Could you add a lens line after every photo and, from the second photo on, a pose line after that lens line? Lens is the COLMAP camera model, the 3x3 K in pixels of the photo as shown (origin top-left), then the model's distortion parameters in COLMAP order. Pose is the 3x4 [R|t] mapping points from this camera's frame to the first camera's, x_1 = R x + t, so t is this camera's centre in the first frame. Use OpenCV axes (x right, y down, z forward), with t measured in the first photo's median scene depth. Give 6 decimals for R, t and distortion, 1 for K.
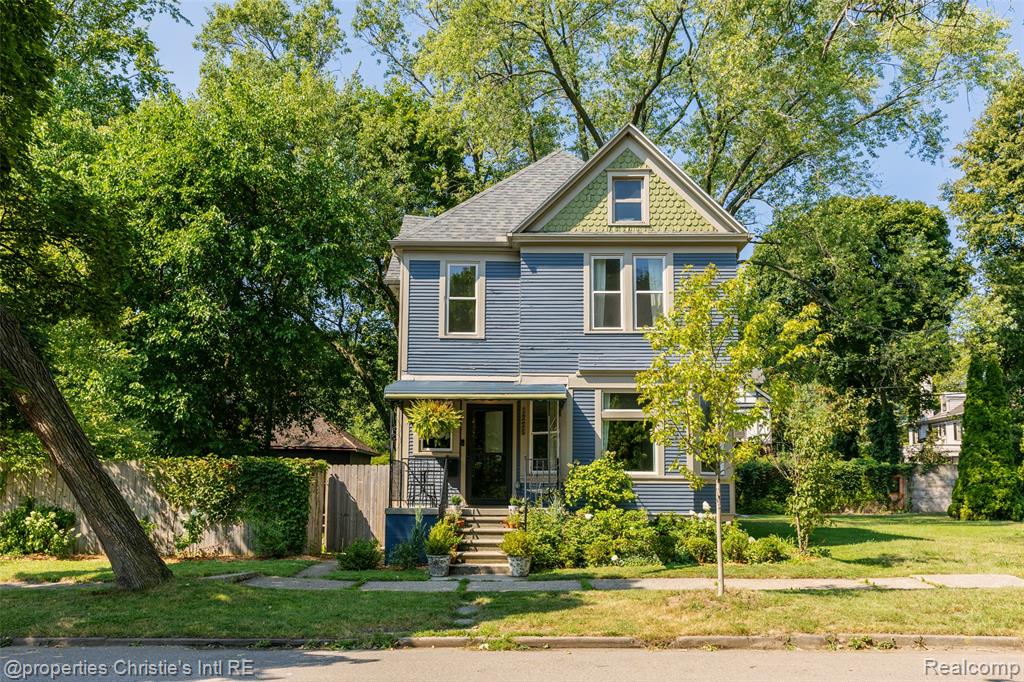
lens RADIAL K [[885.4, 0, 512.2], [0, 885.4, 318.3], [0, 0, 1]] dist [-0.005048, -0.008303]
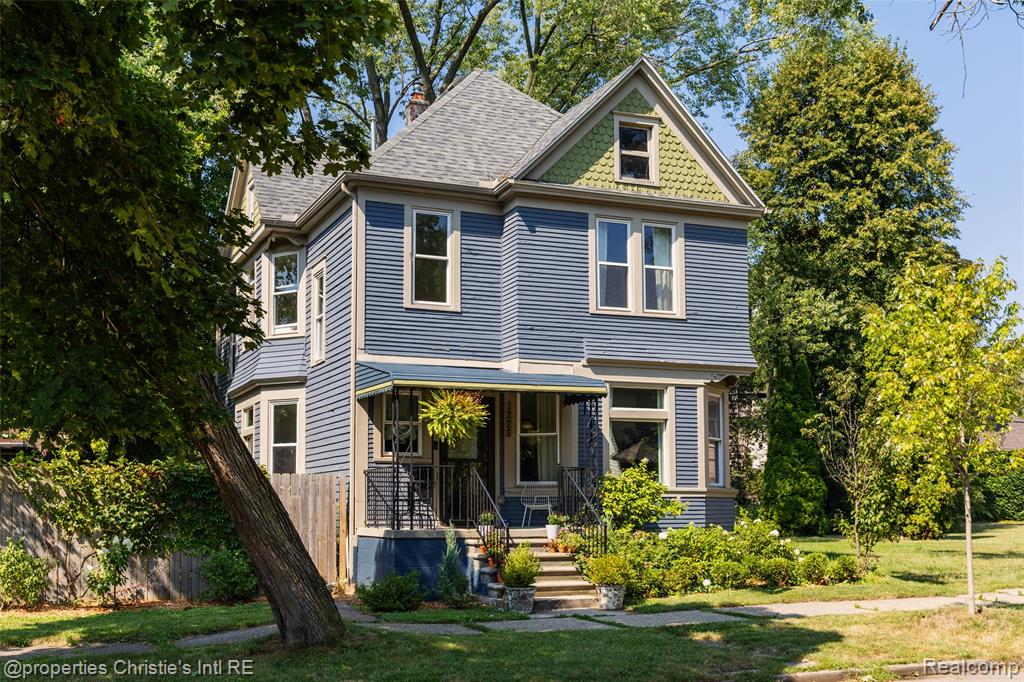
lens RADIAL K [[1169.9, 0, 512.0], [0, 1169.9, 341.0], [0, 0, 1]] dist [-0.018629, 0.000470]
pose [[0.917213, 0.048403, 0.395446, -0.395454], [-0.068554, 0.996962, 0.036978, 0.007675], [-0.392455, -0.061026, 0.917745, 0.044589]]
